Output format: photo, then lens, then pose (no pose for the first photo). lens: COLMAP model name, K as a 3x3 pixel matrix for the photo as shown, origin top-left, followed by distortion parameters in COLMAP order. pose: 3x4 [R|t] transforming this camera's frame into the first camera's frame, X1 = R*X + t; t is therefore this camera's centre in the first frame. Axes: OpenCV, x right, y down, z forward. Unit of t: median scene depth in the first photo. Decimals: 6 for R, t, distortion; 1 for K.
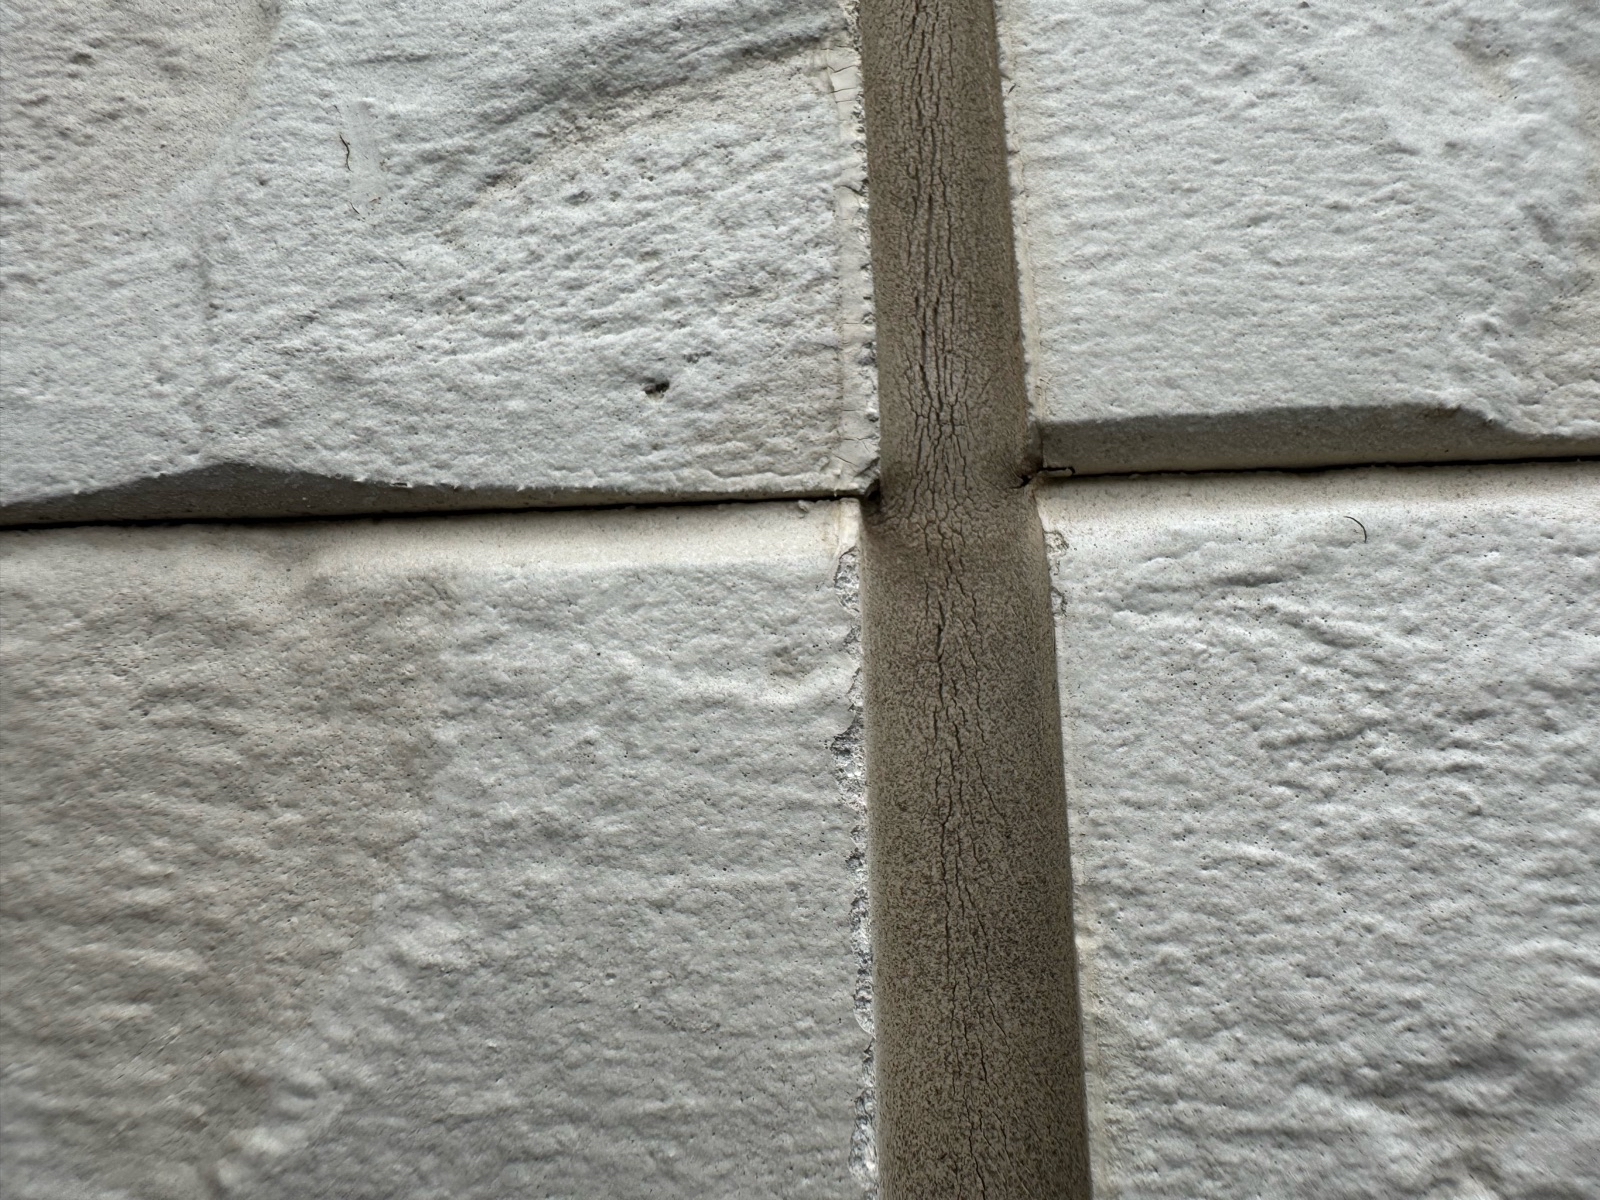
lens RADIAL K [[1124.1, 0, 800.0], [0, 1124.1, 600.0], [0, 0, 1]] dist [0.012398, -0.010593]
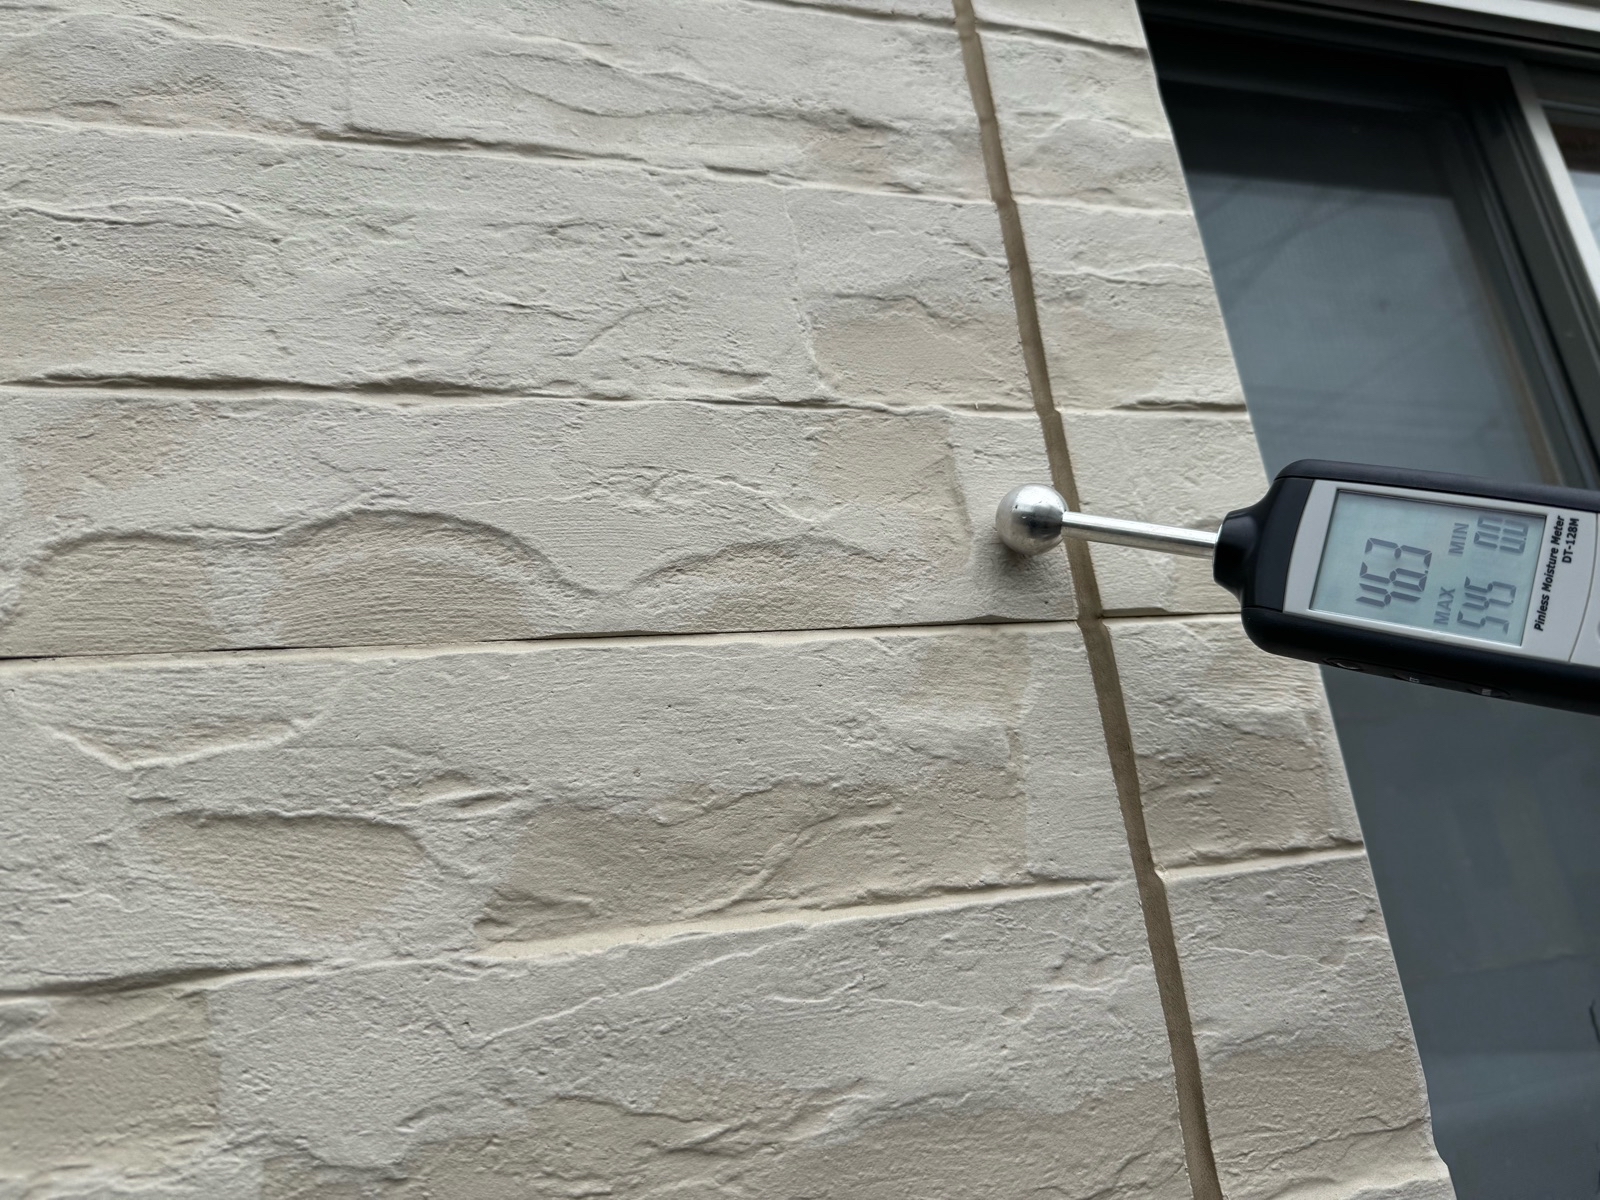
lens RADIAL K [[1124.1, 0, 800.0], [0, 1124.1, 600.0], [0, 0, 1]] dist [0.012398, -0.010593]
pose [[0.956222, 0.012392, 0.292380, -3.422630], [0.018383, 0.994586, -0.102274, 0.424421], [-0.292064, 0.103172, 0.950818, -4.730369]]
